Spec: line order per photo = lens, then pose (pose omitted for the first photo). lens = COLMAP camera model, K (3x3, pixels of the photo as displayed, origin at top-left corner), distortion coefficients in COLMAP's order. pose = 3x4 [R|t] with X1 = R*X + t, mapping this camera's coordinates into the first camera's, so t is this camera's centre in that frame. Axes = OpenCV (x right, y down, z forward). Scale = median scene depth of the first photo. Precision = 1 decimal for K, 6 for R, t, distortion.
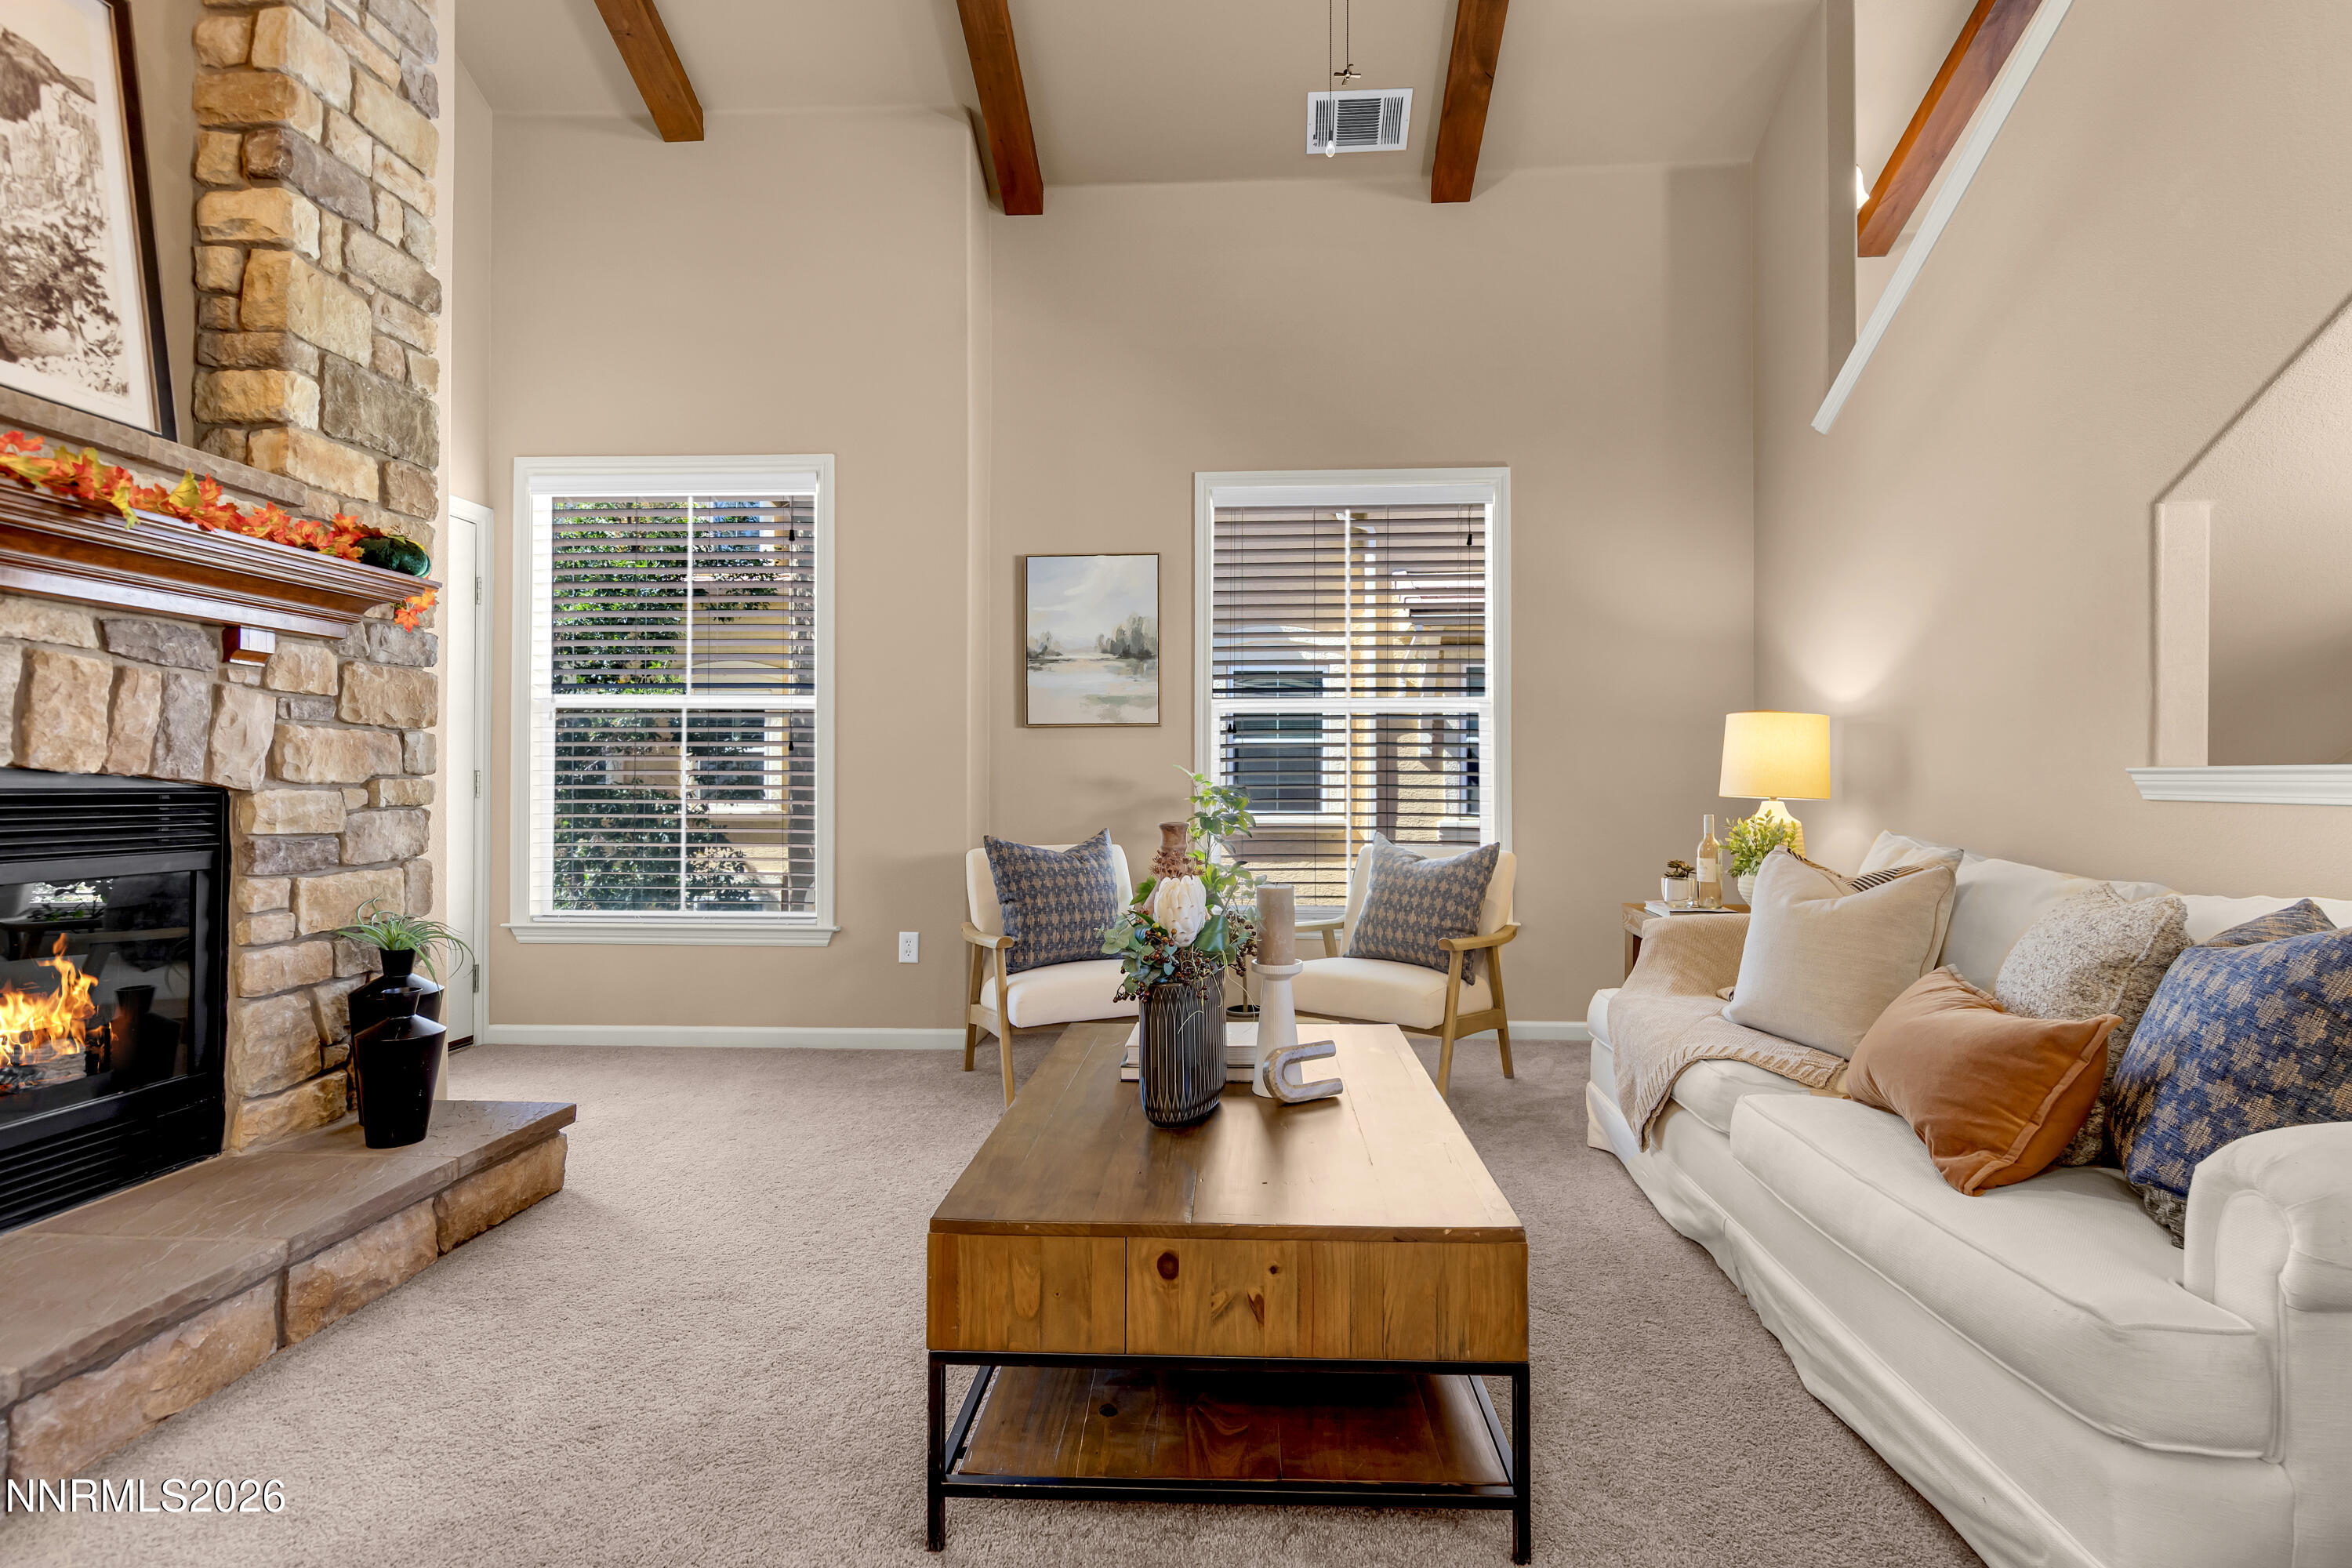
lens RADIAL K [[1087.5, 0, 1200.3], [0, 1087.5, 780.5], [0, 0, 1]] dist [0.003493, -0.000553]
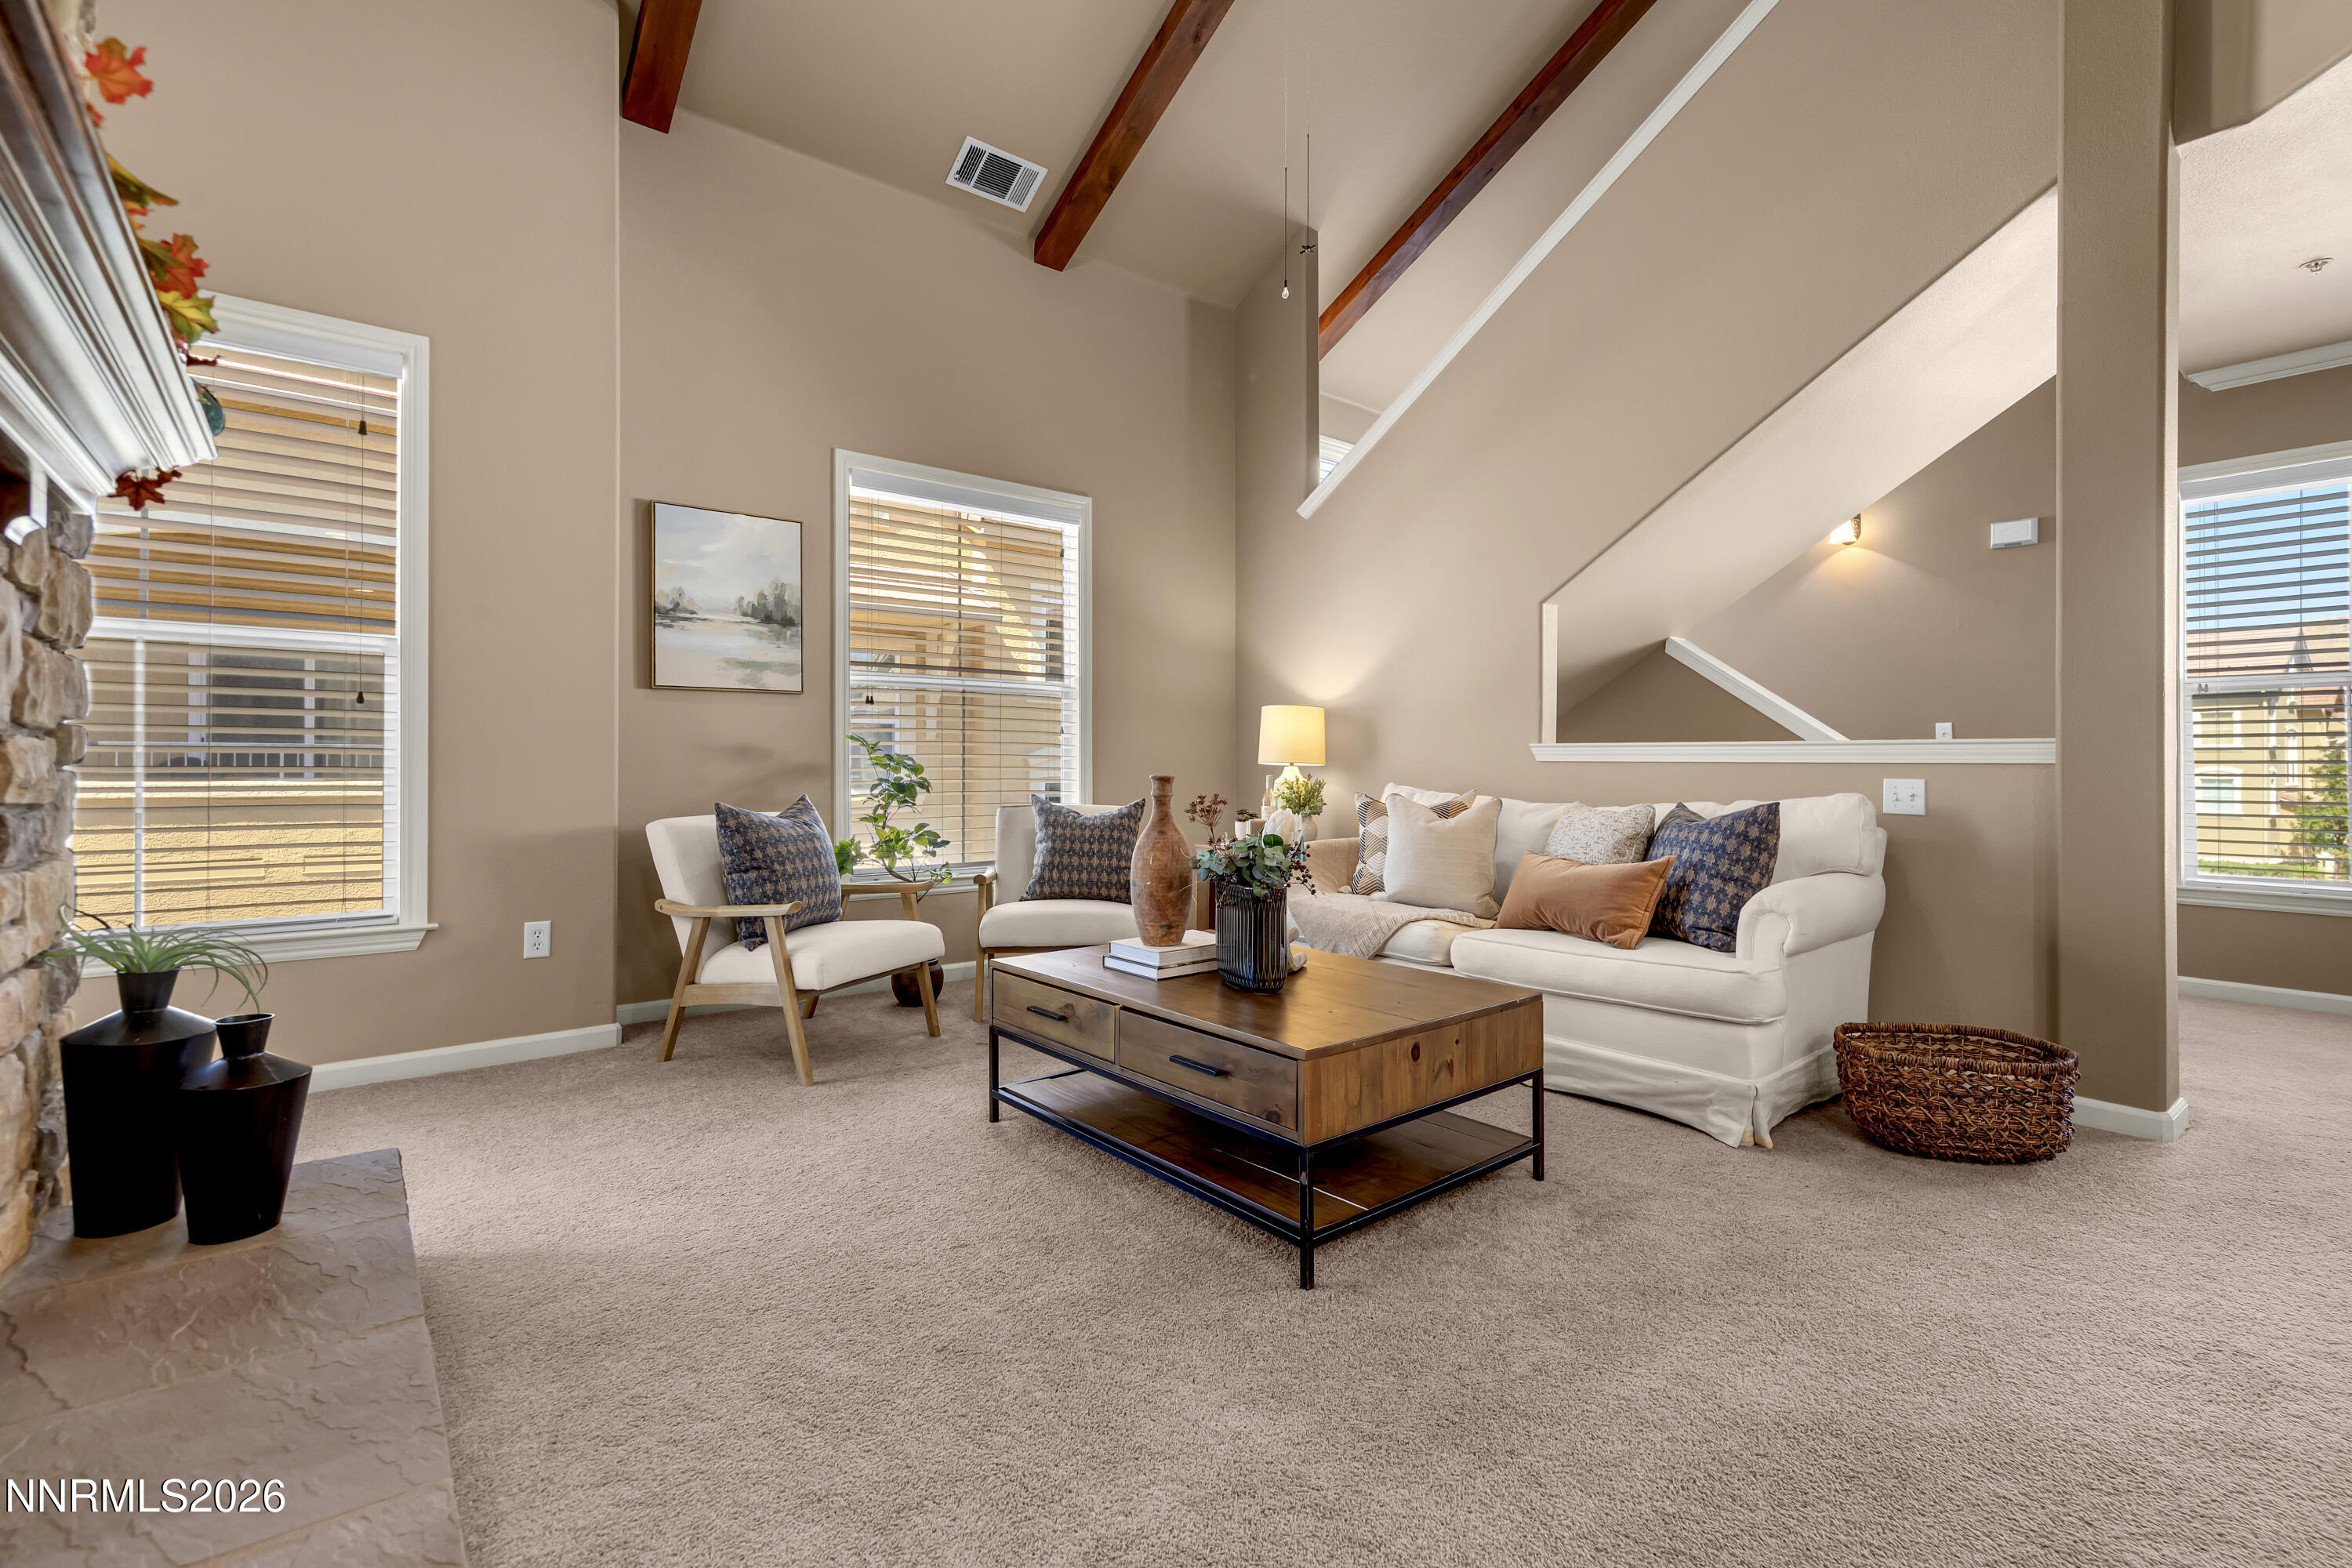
lens RADIAL K [[1044.8, 0, 1210.9], [0, 1044.8, 761.2], [0, 0, 1]] dist [-0.000167, -0.000098]
pose [[0.737480, 0.003883, 0.675358, -0.493036], [-0.003023, 0.999992, -0.002448, 0.015601], [-0.675363, -0.000236, 0.737486, 0.042141]]
